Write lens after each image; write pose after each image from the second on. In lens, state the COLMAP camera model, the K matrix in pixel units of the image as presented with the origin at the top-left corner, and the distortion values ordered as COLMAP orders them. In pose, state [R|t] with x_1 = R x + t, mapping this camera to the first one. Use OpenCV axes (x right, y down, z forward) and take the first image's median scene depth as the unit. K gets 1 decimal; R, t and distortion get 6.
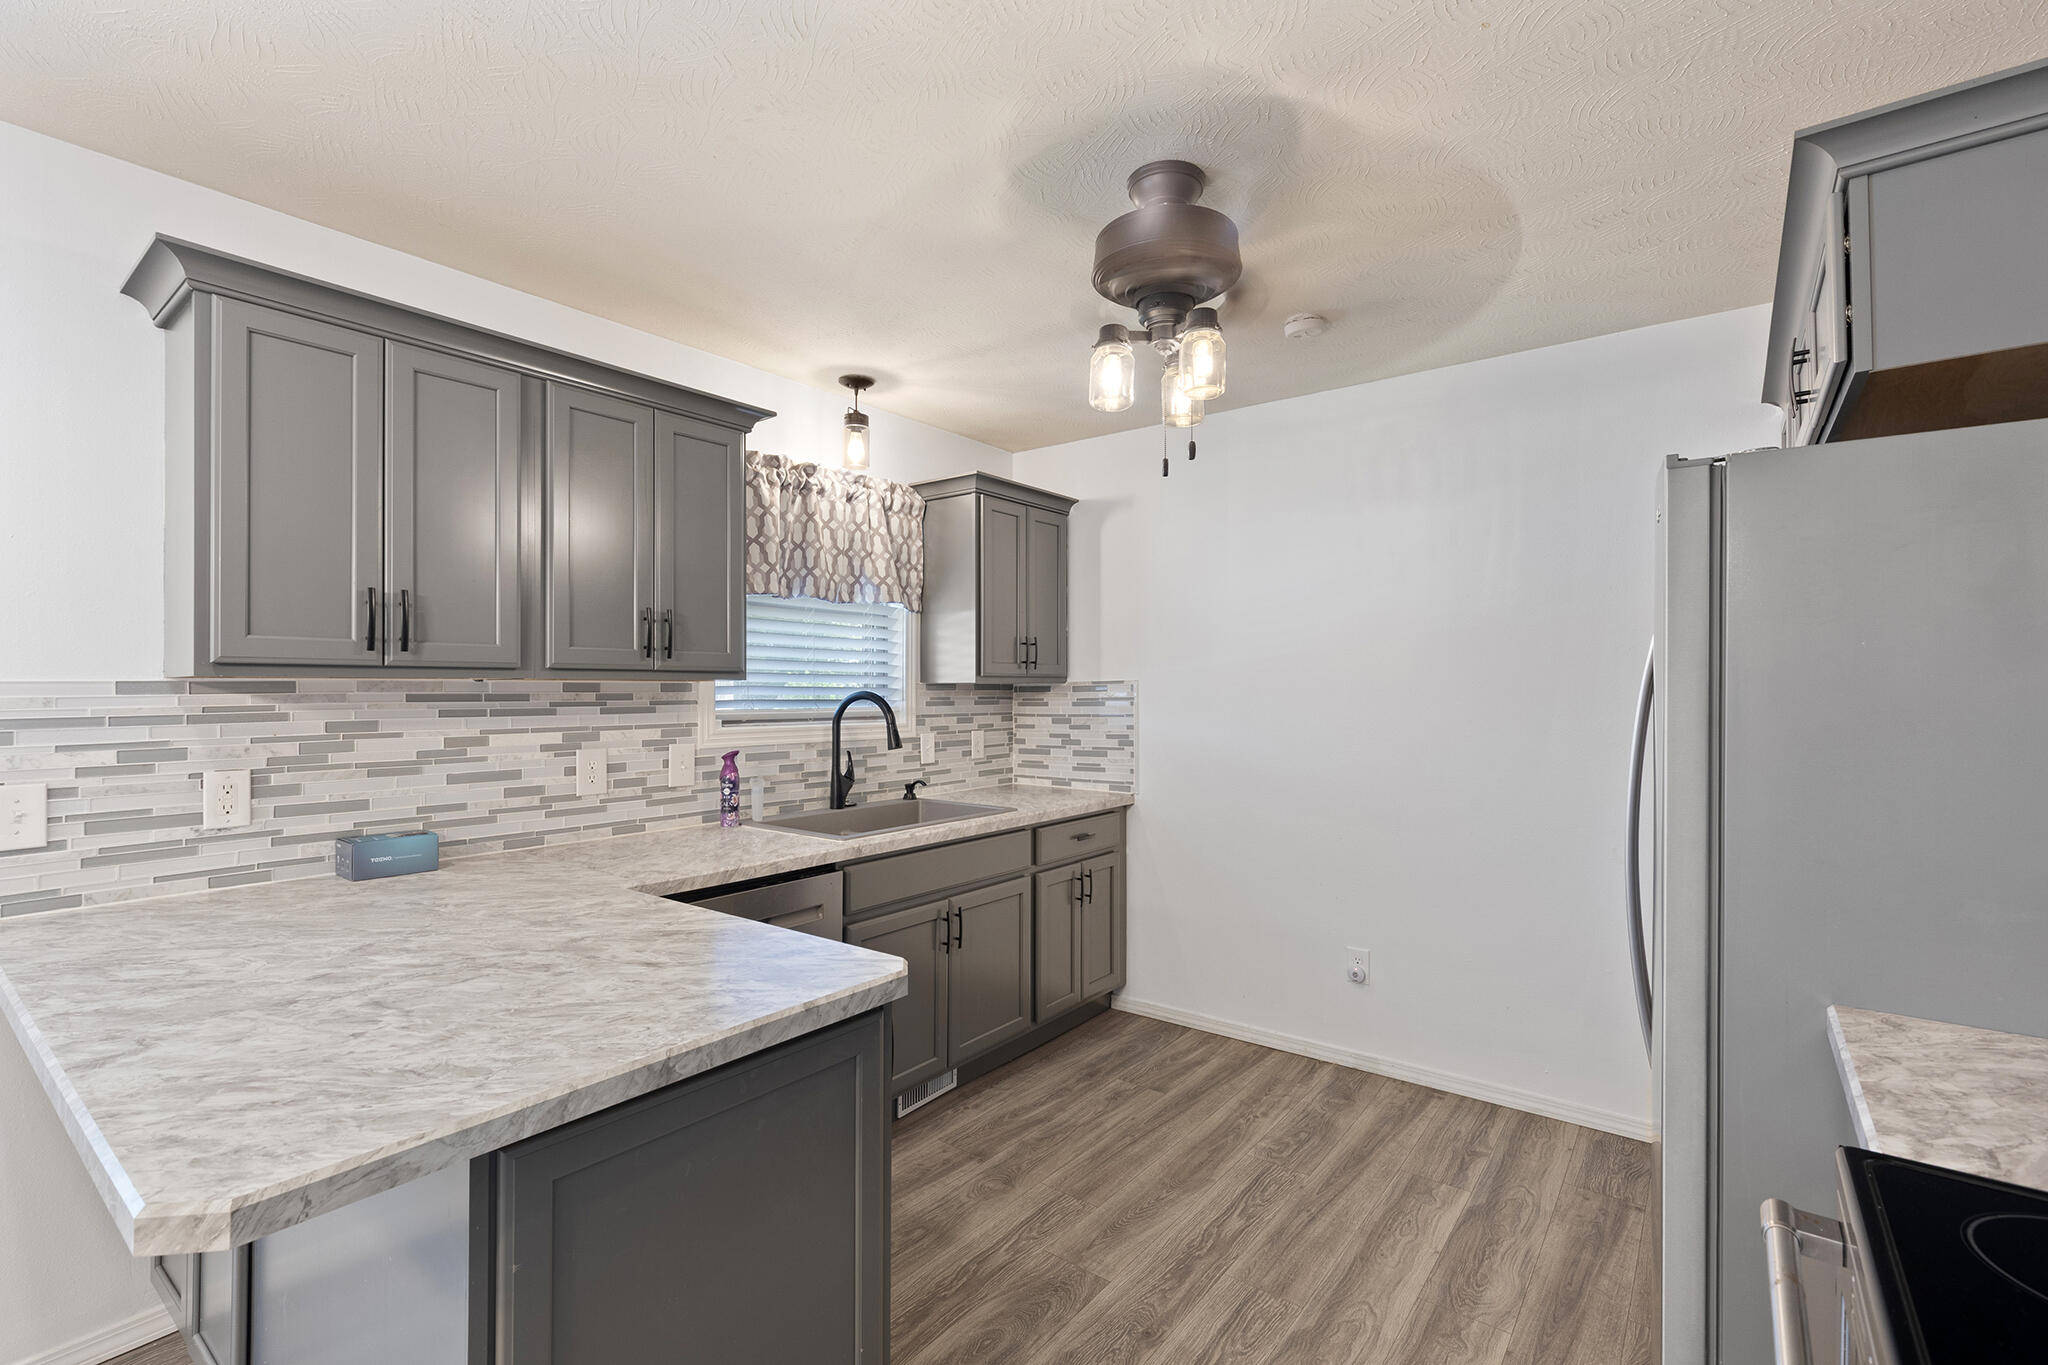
lens RADIAL K [[911.9, 0, 1024.7], [0, 911.9, 680.9], [0, 0, 1]] dist [0.003917, 0.000478]
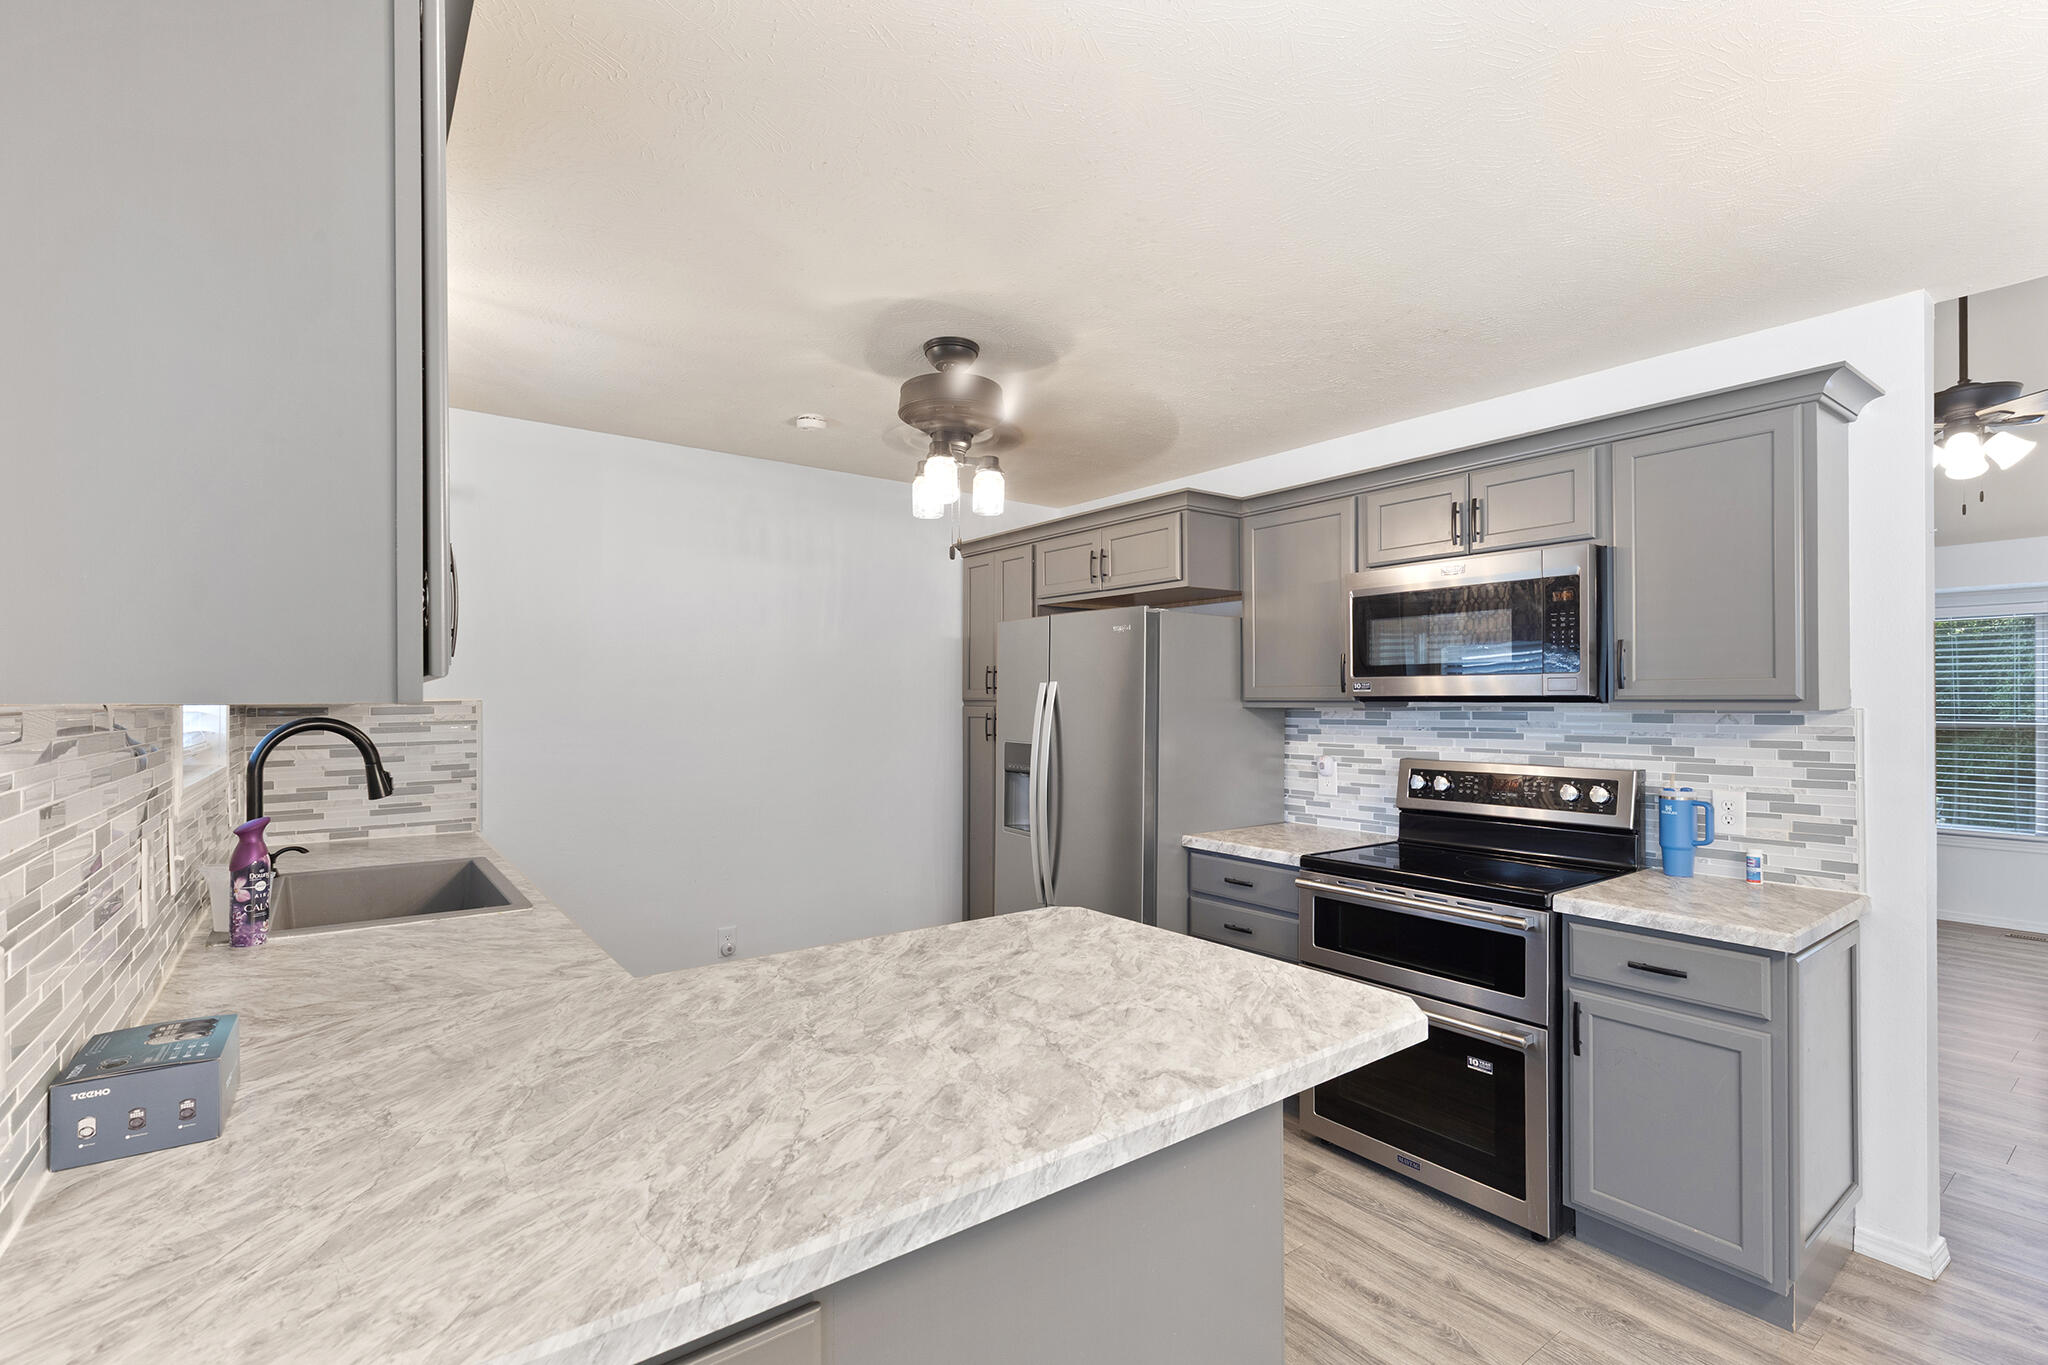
lens RADIAL K [[911.9, 0, 1035.4], [0, 911.9, 695.4], [0, 0, 1]] dist [0.003917, 0.000478]
pose [[0.264284, 0.009932, 0.964394, -1.678874], [-0.008154, 0.999934, -0.008063, -0.009553], [-0.964410, -0.005732, 0.264348, 0.738730]]
